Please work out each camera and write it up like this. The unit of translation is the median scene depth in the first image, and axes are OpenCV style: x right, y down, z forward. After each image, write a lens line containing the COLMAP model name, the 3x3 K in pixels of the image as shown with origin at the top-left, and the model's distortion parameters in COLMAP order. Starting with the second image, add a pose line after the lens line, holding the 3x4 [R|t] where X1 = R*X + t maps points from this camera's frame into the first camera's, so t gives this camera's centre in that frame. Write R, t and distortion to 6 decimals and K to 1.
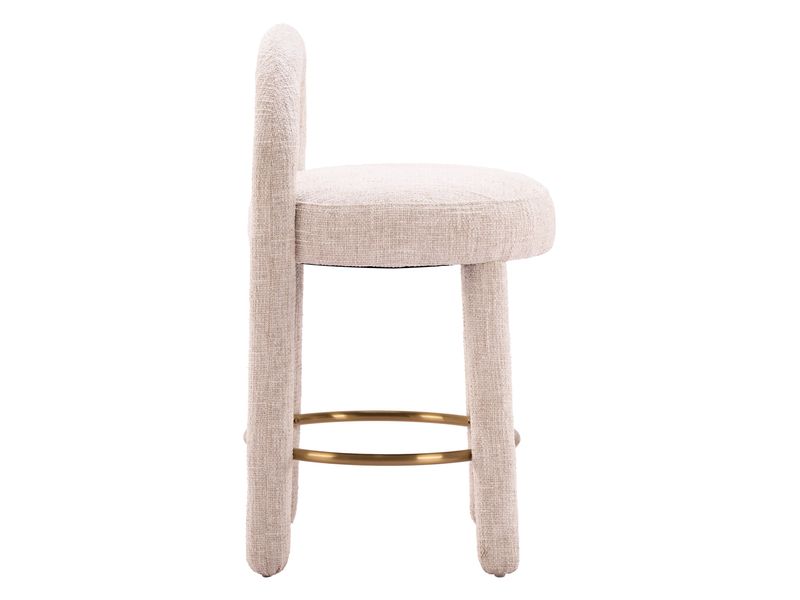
lens RADIAL K [[3167.5, 0, 400.0], [0, 3167.5, 300.0], [0, 0, 1]] dist [0.049417, 0.538527]
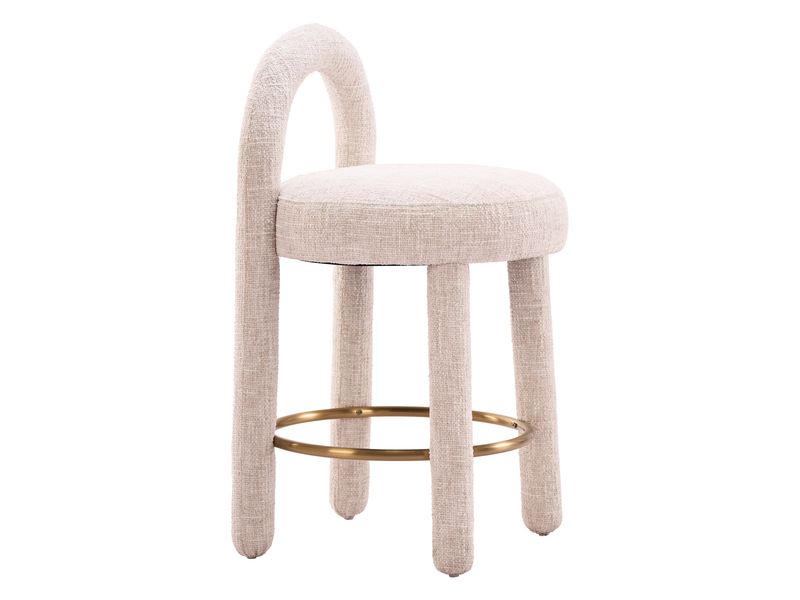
lens RADIAL K [[3167.5, 0, 400.0], [0, 3167.5, 300.0], [0, 0, 1]] dist [0.049417, 0.538527]
pose [[0.931666, 0.049964, -0.359865, 0.378049], [-0.050064, 0.998705, 0.009050, -0.008903], [0.359851, 0.009585, 0.932961, 0.054367]]
